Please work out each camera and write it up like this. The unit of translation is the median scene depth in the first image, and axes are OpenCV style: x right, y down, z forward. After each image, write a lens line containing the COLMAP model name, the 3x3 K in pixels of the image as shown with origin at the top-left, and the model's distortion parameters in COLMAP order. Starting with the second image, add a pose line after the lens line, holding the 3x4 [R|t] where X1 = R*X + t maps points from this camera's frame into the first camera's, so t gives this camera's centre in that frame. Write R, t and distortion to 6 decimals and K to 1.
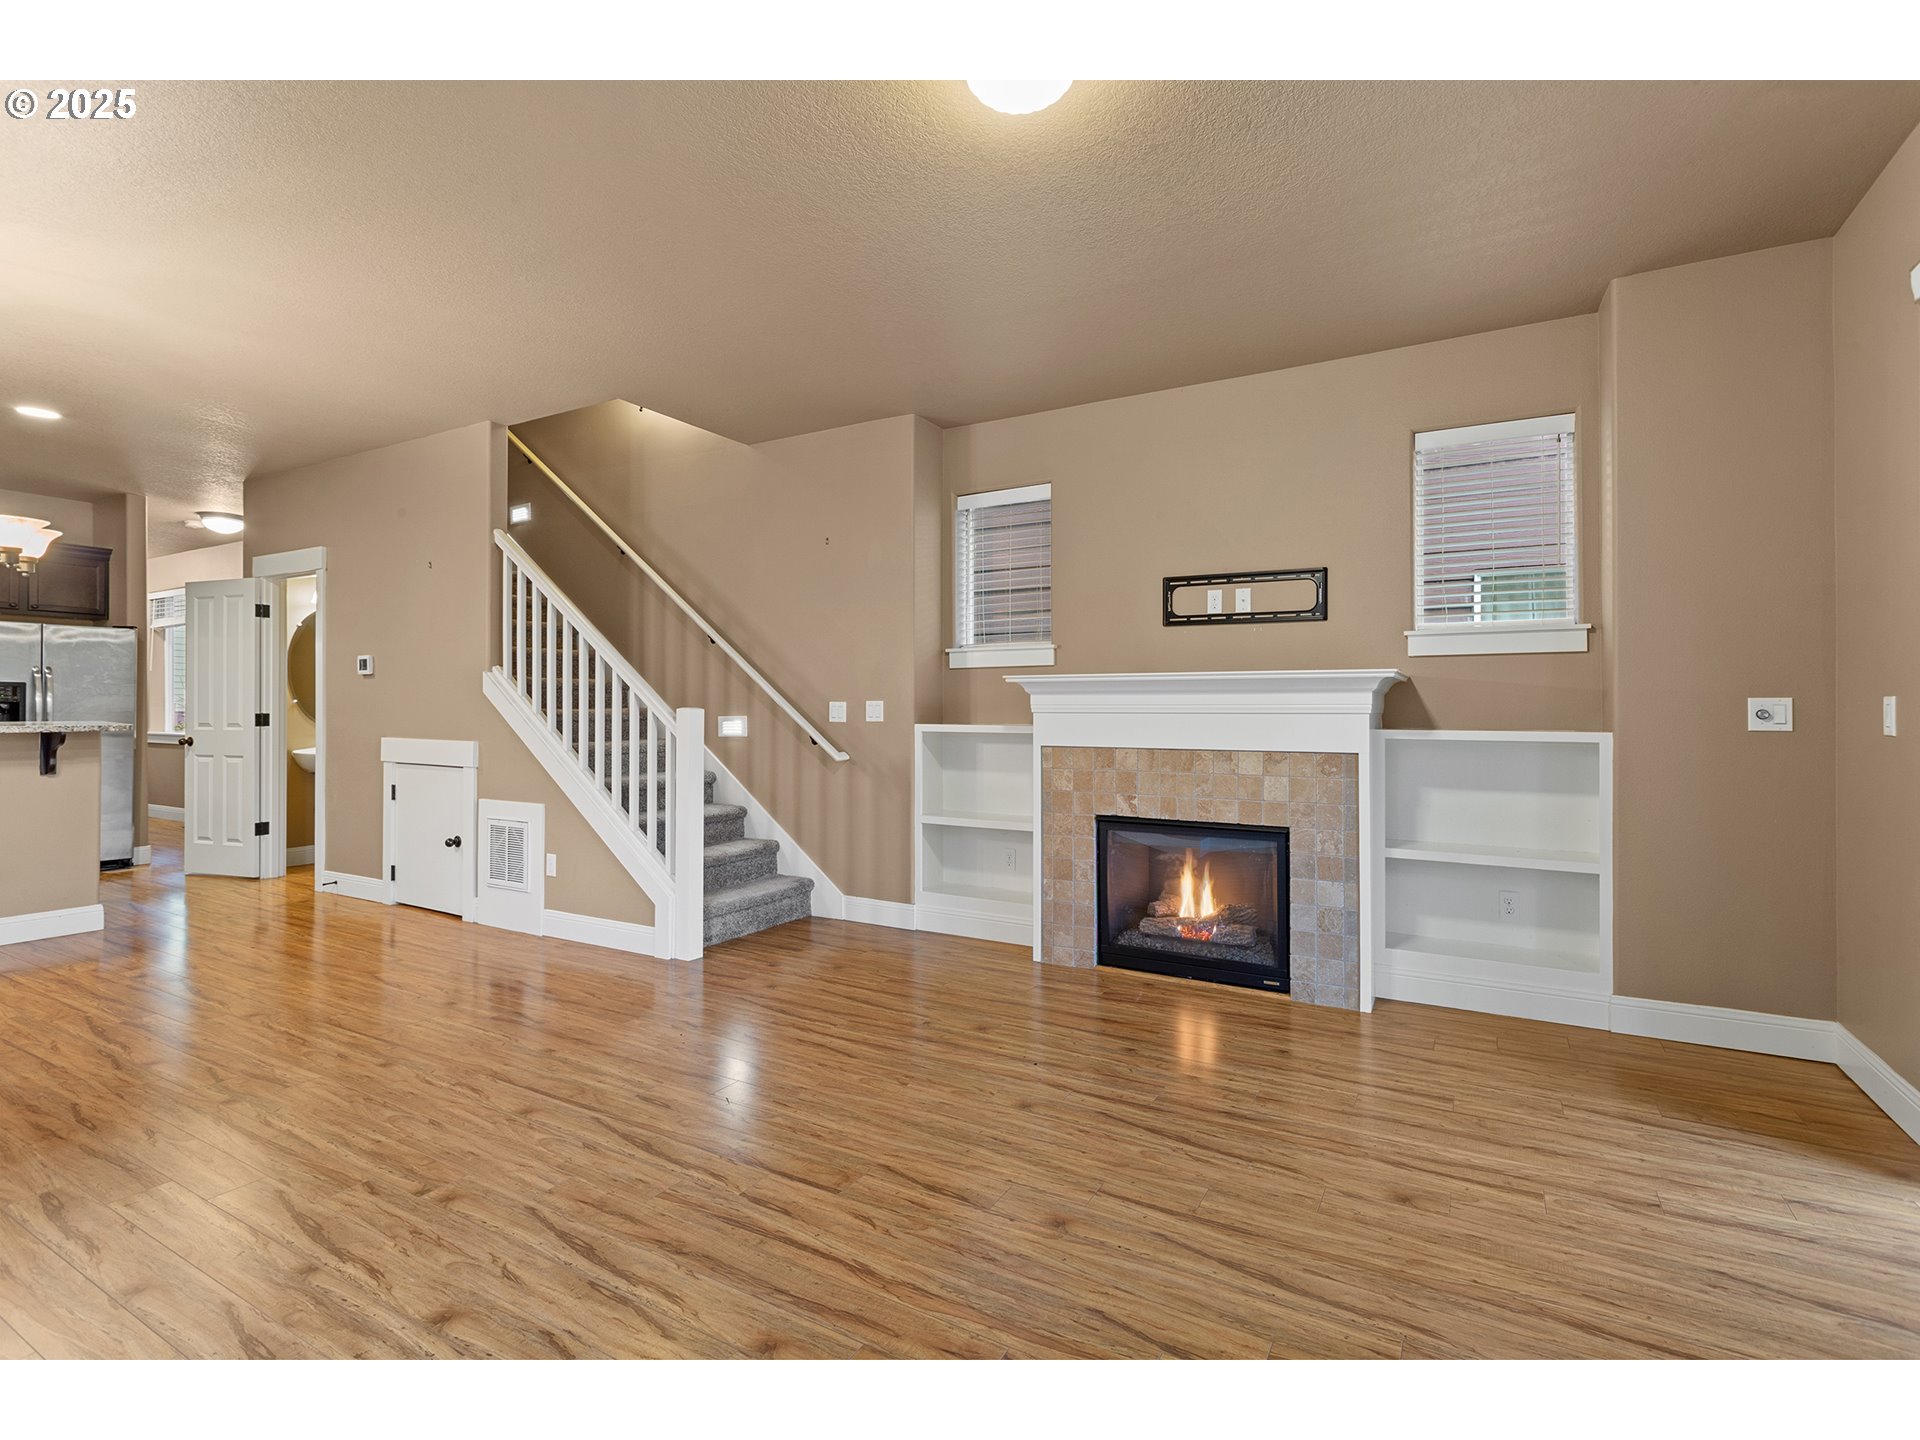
lens RADIAL K [[916.6, 0, 1000.8], [0, 916.6, 709.0], [0, 0, 1]] dist [0.002326, -0.000079]
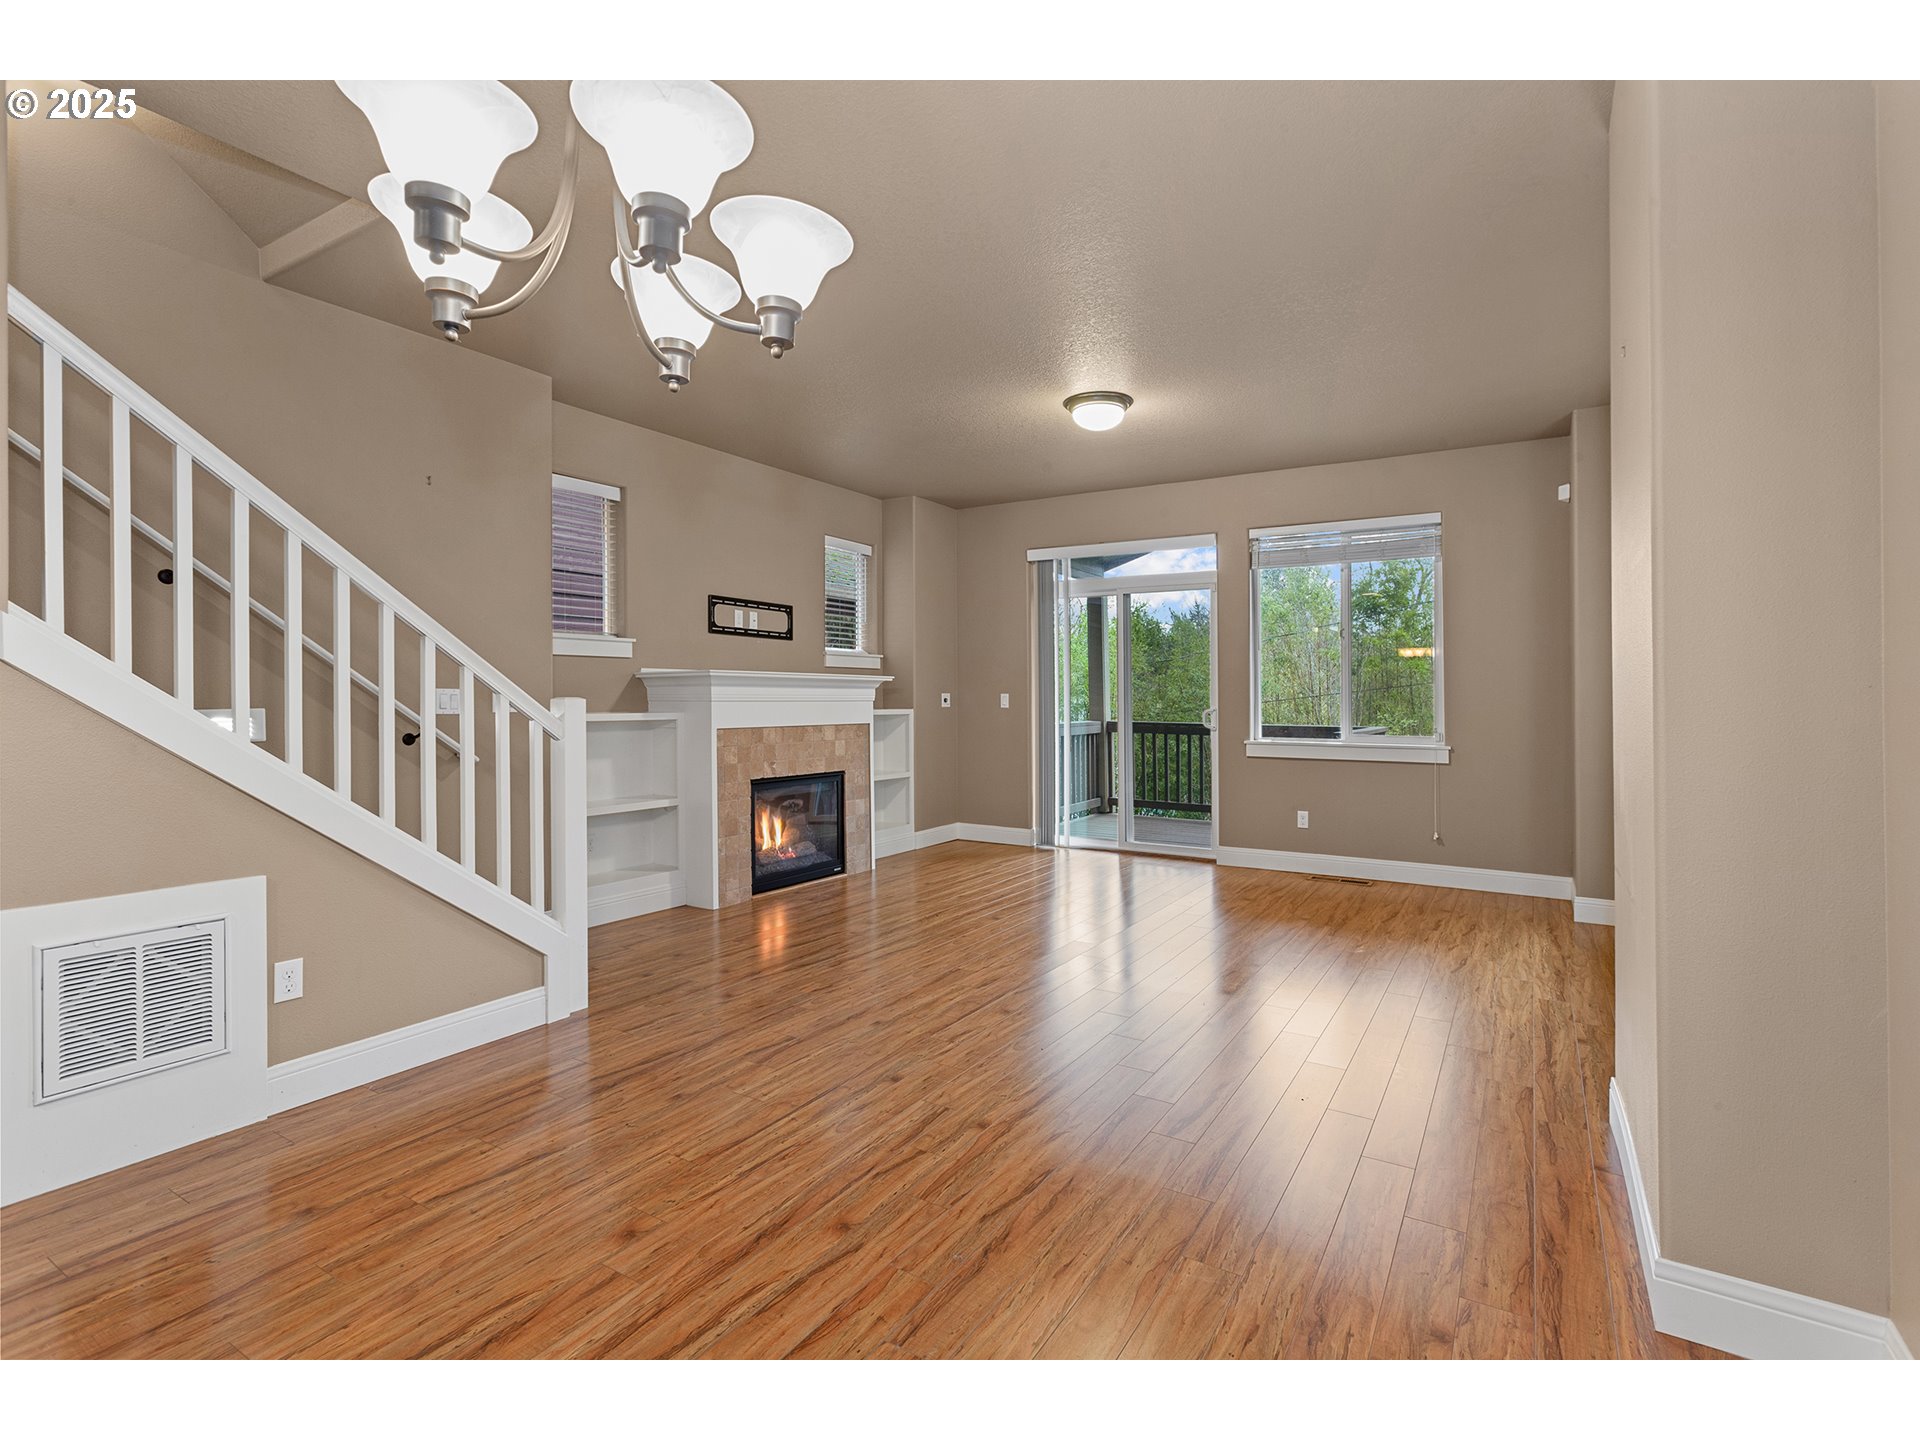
lens RADIAL K [[912.3, 0, 956.8], [0, 912.3, 675.1], [0, 0, 1]] dist [0.002213, 0.000414]
pose [[0.049762, 0.022828, 0.998500, -1.148982], [-0.002021, 0.999739, -0.022756, -0.003557], [-0.998759, -0.000886, 0.049795, 0.635829]]
